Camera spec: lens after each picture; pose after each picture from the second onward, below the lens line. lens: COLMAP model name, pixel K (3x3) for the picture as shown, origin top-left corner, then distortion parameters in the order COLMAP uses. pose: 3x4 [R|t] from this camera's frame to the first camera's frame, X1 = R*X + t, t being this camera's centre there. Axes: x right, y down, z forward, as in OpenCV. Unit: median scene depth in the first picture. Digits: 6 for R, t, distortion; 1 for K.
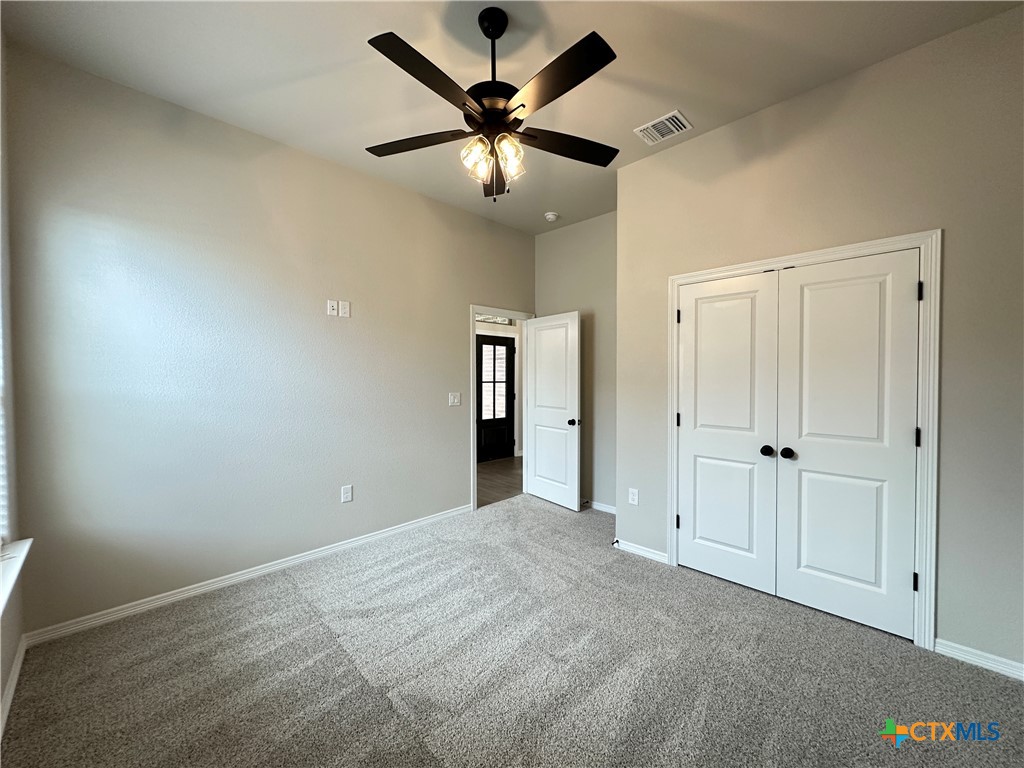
lens RADIAL K [[409.6, 0, 521.6], [0, 409.6, 381.0], [0, 0, 1]] dist [-0.004054, 0.001086]
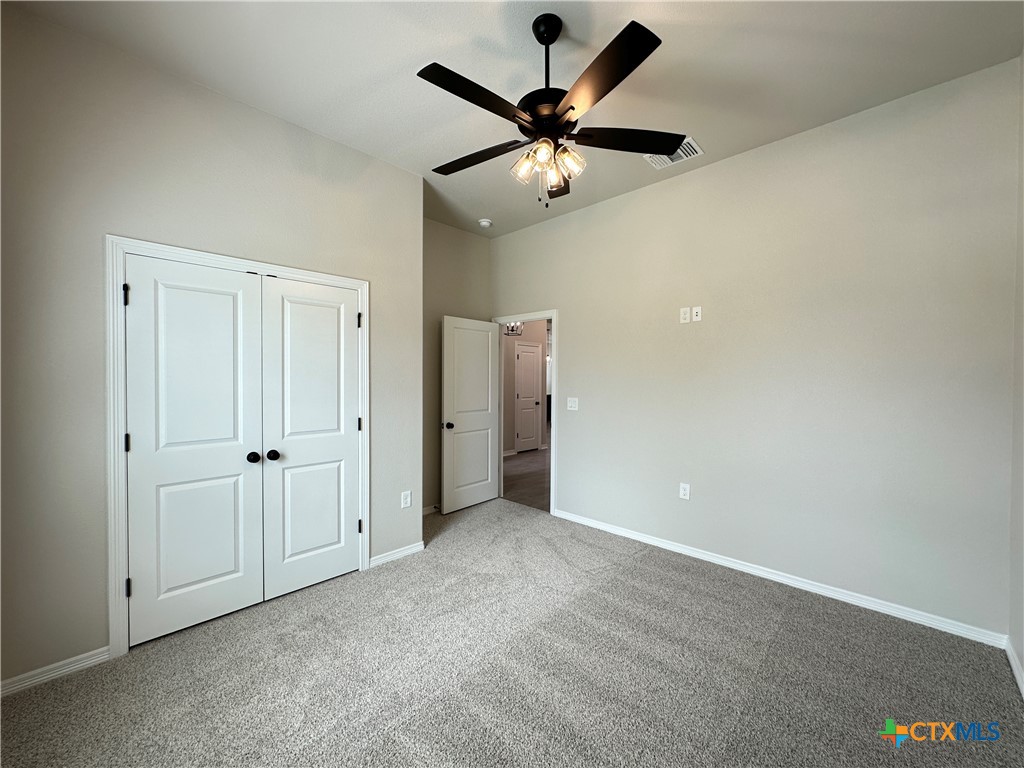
lens RADIAL K [[409.6, 0, 514.5], [0, 409.6, 377.2], [0, 0, 1]] dist [-0.004054, 0.001086]
pose [[-0.000411, 0.008260, 0.999966, -0.379694], [0.015871, 0.999840, -0.008253, -0.002229], [-0.999874, 0.015867, -0.000542, 0.385361]]
